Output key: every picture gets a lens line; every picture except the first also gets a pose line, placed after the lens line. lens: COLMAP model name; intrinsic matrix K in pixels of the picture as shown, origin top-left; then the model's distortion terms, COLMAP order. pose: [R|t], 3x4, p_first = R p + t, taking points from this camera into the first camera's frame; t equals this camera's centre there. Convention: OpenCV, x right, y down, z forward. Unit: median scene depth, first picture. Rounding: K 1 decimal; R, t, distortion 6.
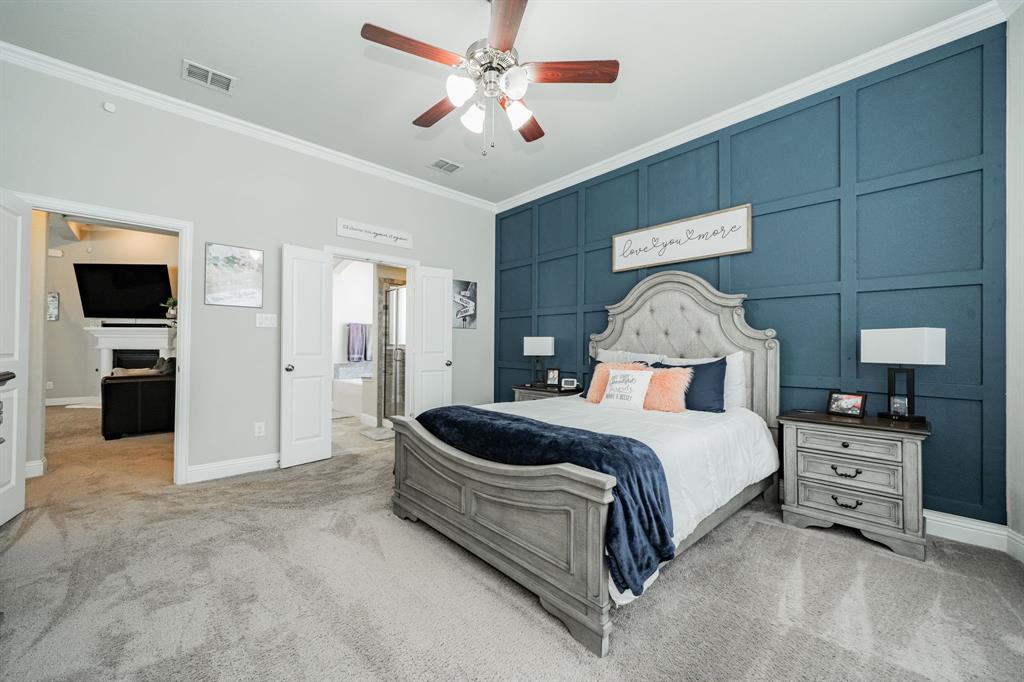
lens RADIAL K [[397.8, 0, 512.5], [0, 397.8, 342.7], [0, 0, 1]] dist [-0.003256, -0.000133]
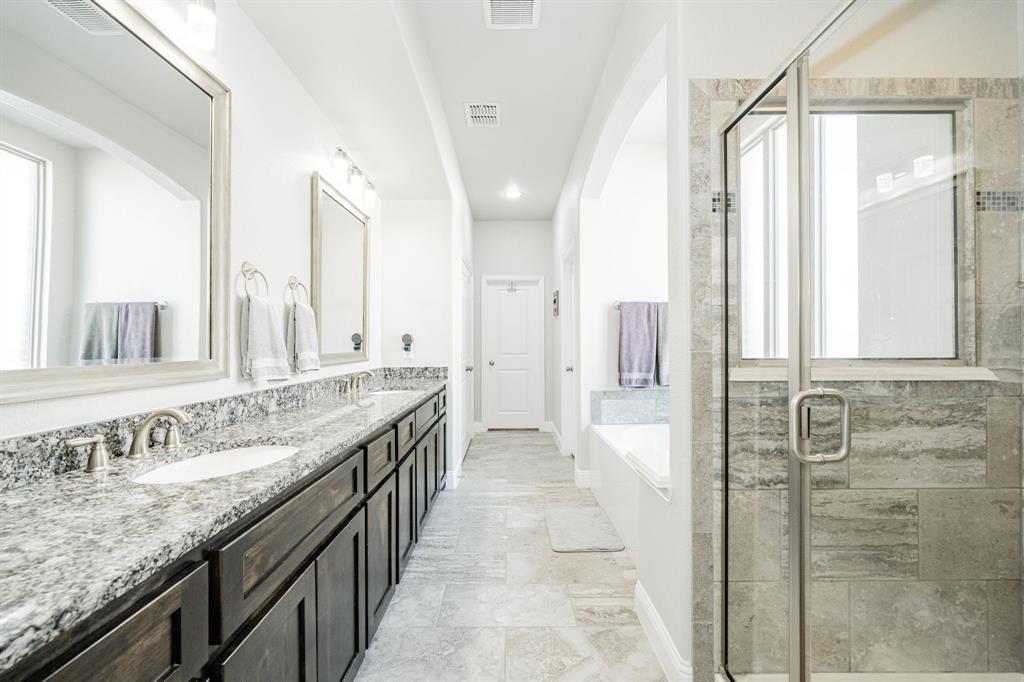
lens RADIAL K [[397.8, 0, 513.7], [0, 397.8, 339.7], [0, 0, 1]] dist [-0.003256, -0.000133]
pose [[0.746124, -0.012777, -0.665684, -0.254717], [0.014736, 0.999888, -0.002675, -0.009003], [0.665644, -0.007814, 0.746229, 0.737568]]
